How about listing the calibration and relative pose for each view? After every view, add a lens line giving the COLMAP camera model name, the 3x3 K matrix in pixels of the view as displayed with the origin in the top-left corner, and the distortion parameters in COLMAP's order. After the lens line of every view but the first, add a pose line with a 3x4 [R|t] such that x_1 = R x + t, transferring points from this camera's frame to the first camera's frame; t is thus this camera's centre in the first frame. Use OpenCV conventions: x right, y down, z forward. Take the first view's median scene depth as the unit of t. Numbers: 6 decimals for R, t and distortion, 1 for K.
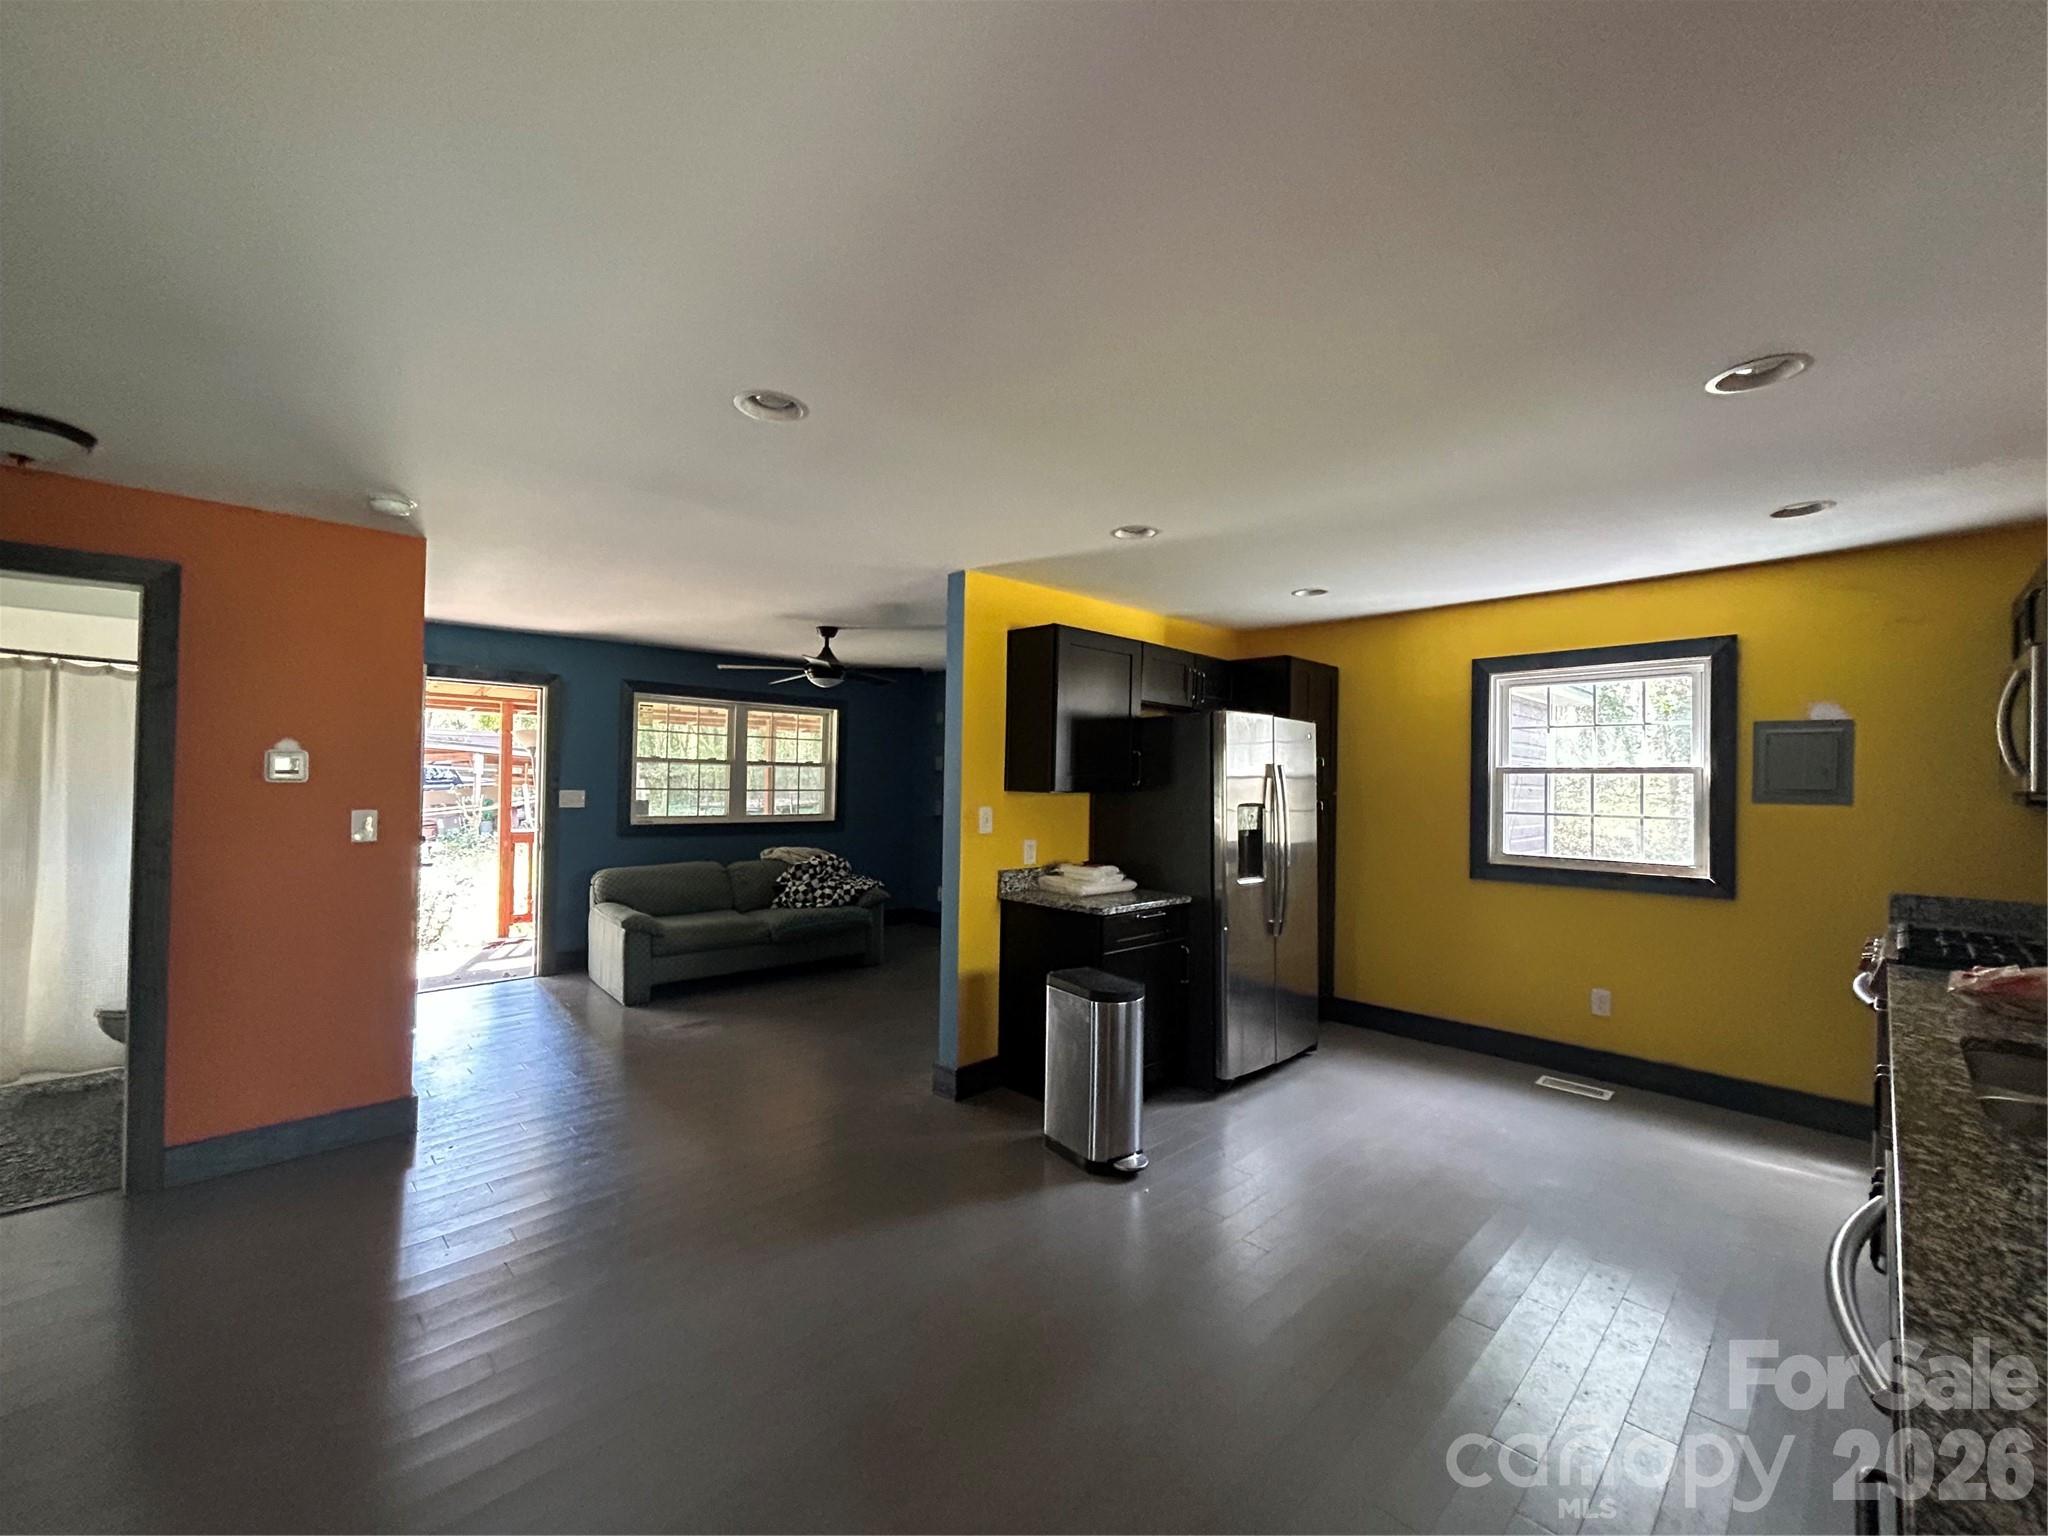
lens RADIAL K [[839.7, 0, 1031.9], [0, 839.7, 779.0], [0, 0, 1]] dist [0.003963, 0.001103]
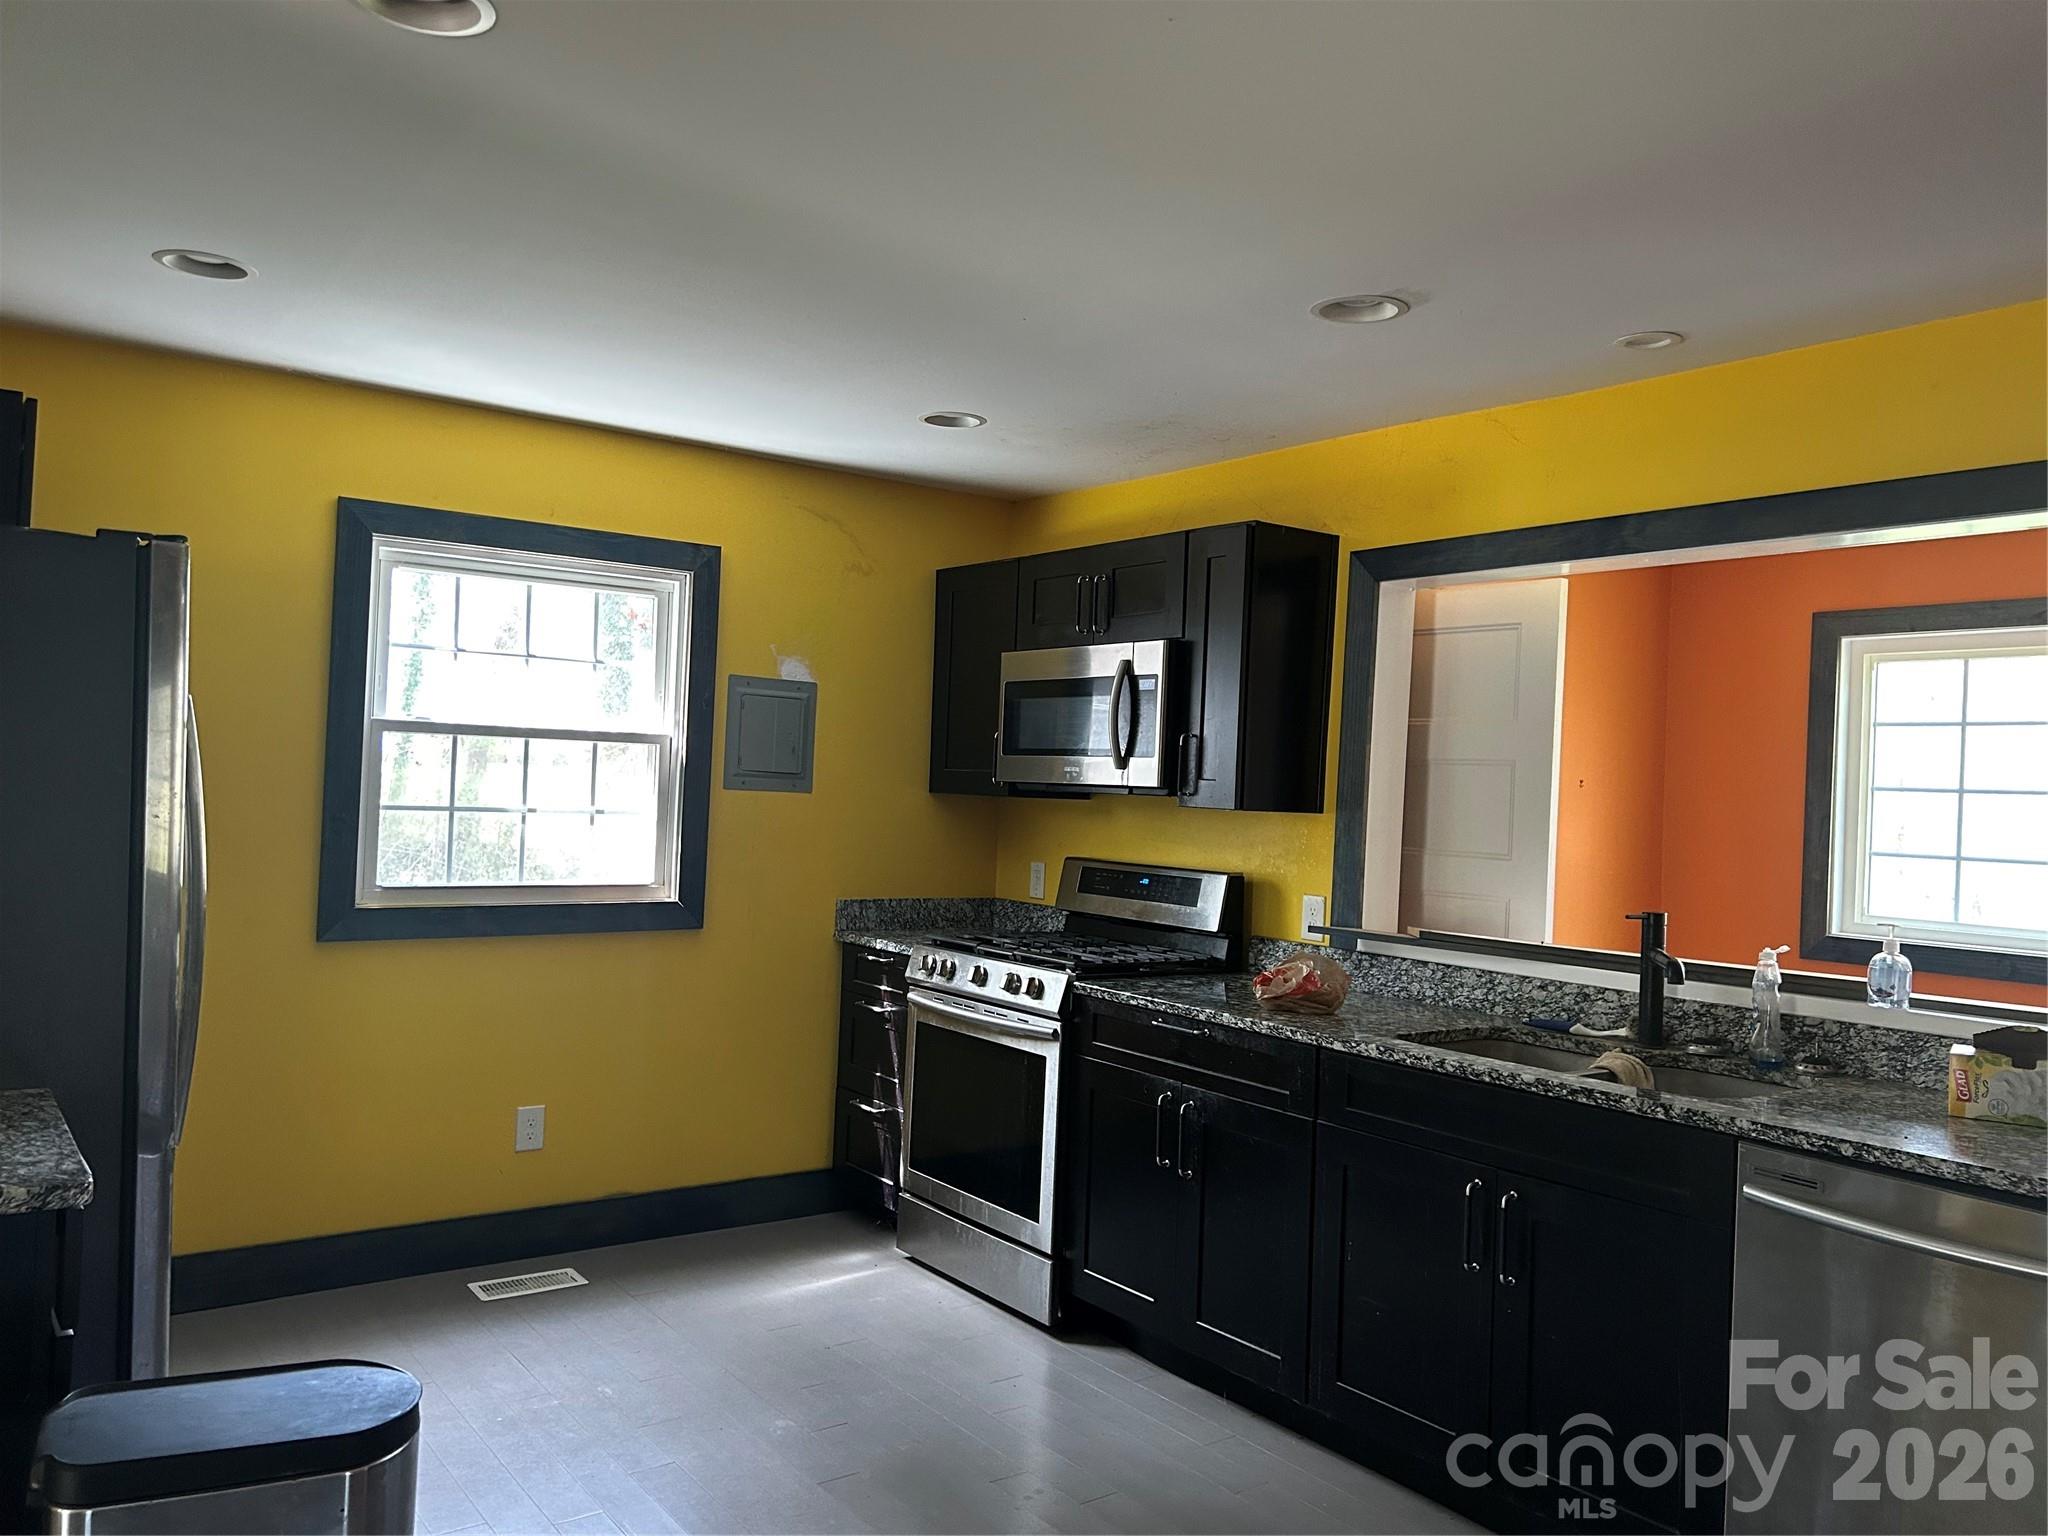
lens RADIAL K [[1550.5, 0, 1020.9], [0, 1550.5, 758.3], [0, 0, 1]] dist [0.064533, -0.060454]
pose [[0.149621, 0.008621, 0.988706, -0.365804], [-0.042857, 0.999079, -0.002225, -0.004786], [-0.987814, -0.042040, 0.149853, 0.517816]]
